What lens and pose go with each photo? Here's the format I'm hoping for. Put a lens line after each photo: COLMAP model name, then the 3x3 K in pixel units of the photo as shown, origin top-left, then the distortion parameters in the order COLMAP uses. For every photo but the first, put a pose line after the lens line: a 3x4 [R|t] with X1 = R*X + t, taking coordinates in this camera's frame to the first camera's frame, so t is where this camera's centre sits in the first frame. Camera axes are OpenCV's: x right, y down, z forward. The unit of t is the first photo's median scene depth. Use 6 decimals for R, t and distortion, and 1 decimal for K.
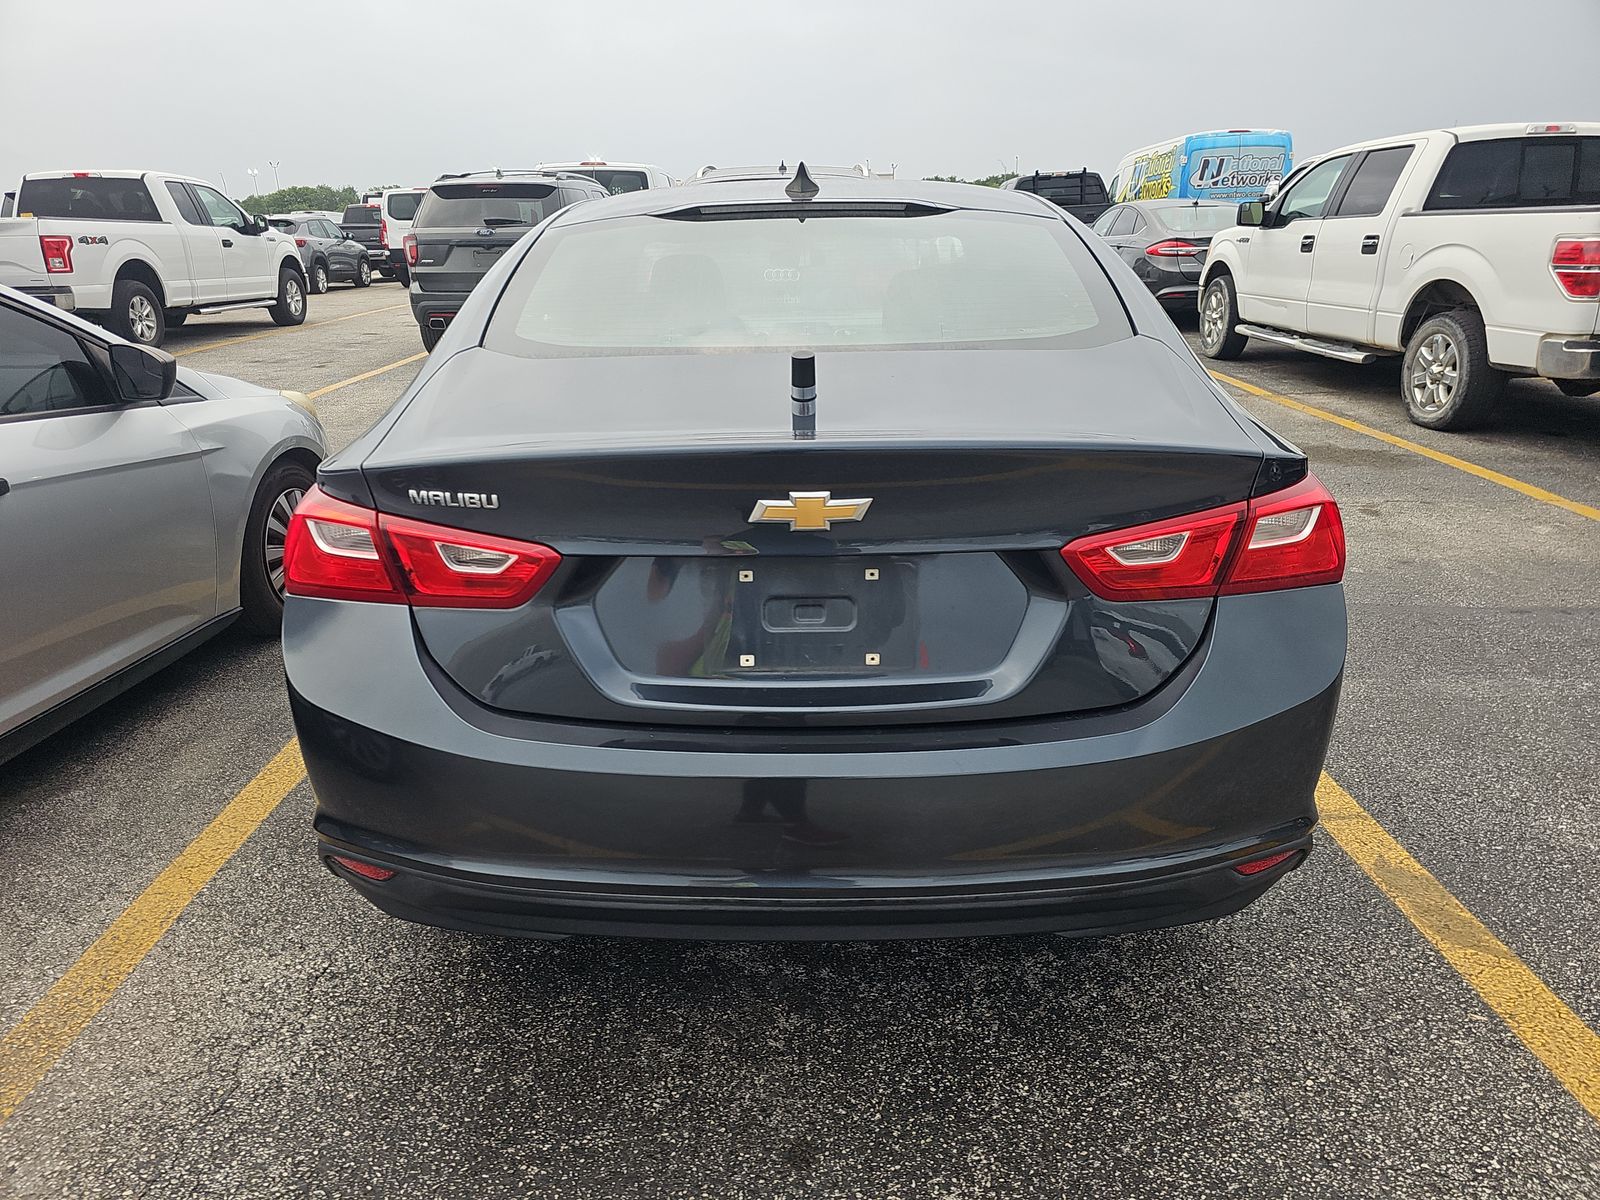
lens RADIAL K [[1055.8, 0, 793.3], [0, 1055.8, 595.3], [0, 0, 1]] dist [0.034598, -0.025756]
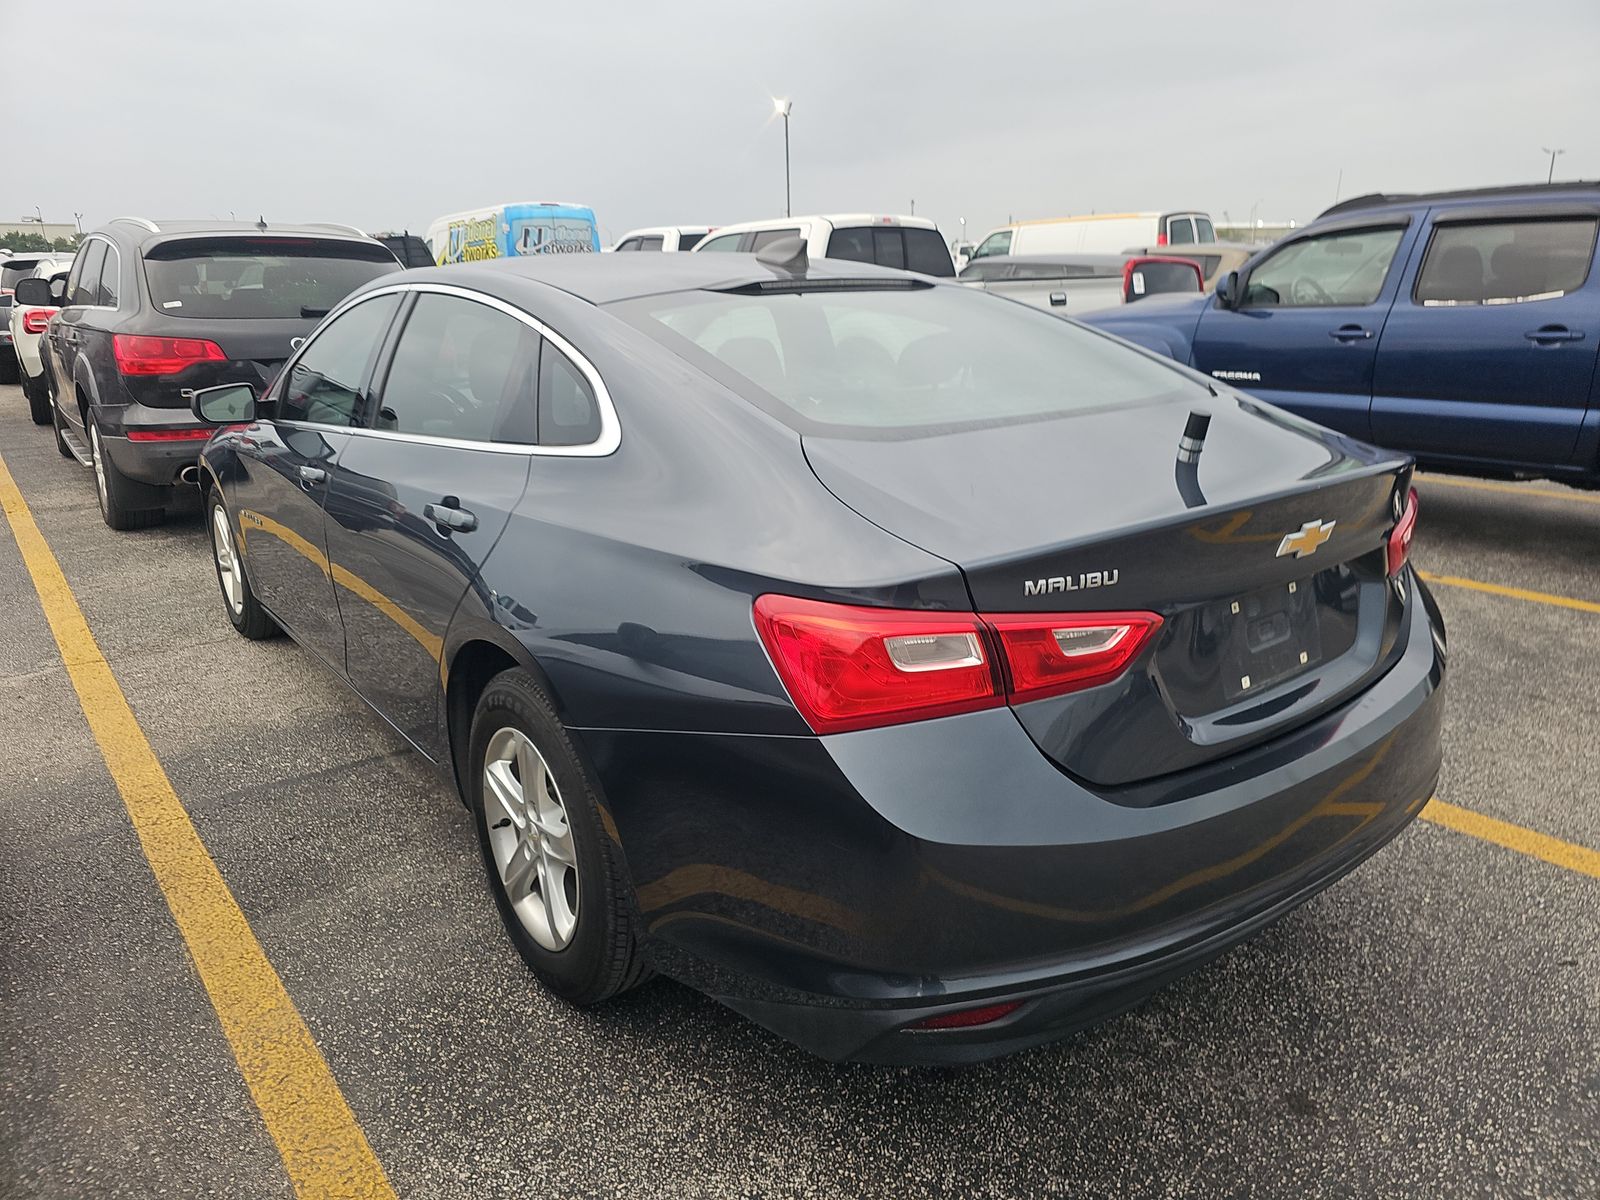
lens RADIAL K [[1055.8, 0, 803.5], [0, 1055.8, 593.7], [0, 0, 1]] dist [0.034598, -0.025756]
pose [[0.781521, -0.170520, 0.600124, -0.993078], [0.202718, 0.979134, 0.014220, -0.131311], [-0.590027, 0.110542, 0.799781, 0.340064]]
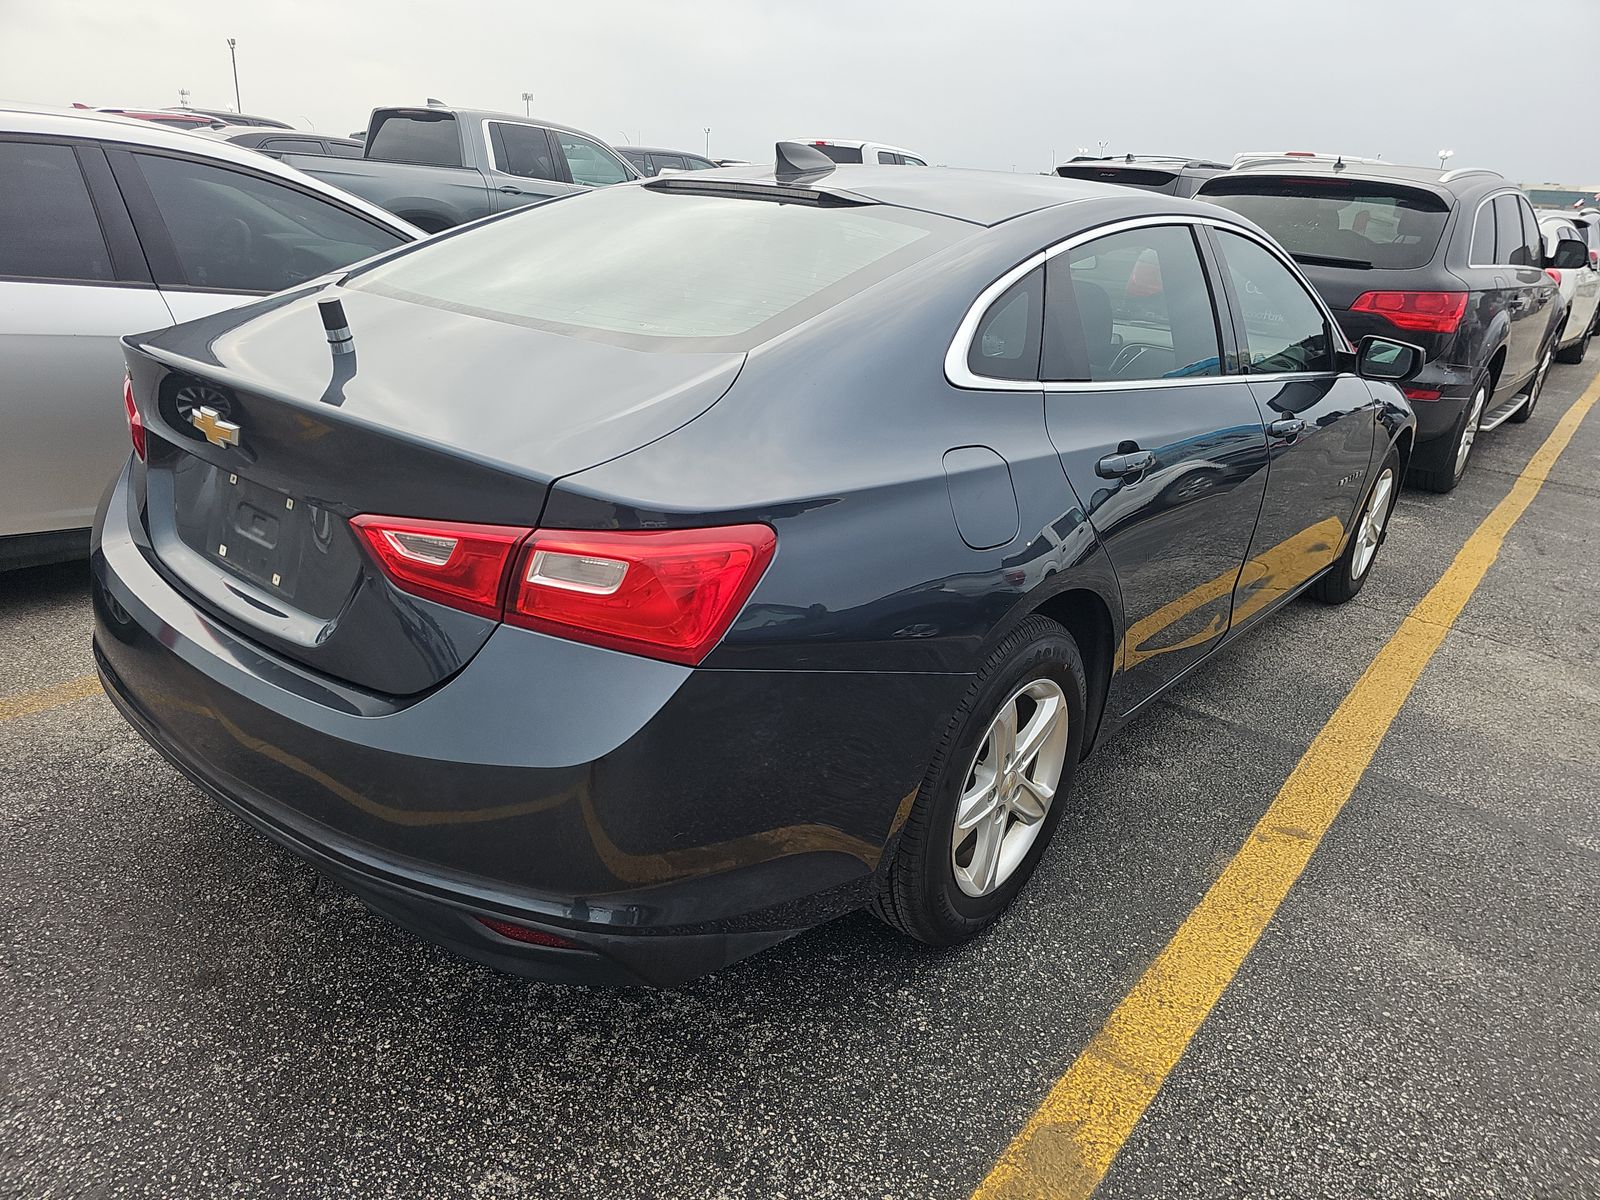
lens RADIAL K [[1055.8, 0, 803.6], [0, 1055.8, 609.1], [0, 0, 1]] dist [0.034598, -0.025756]
pose [[0.770216, 0.295550, -0.565171, 1.041654], [-0.283089, 0.952496, 0.112303, -0.173980], [0.571514, 0.073496, 0.817294, 0.387185]]
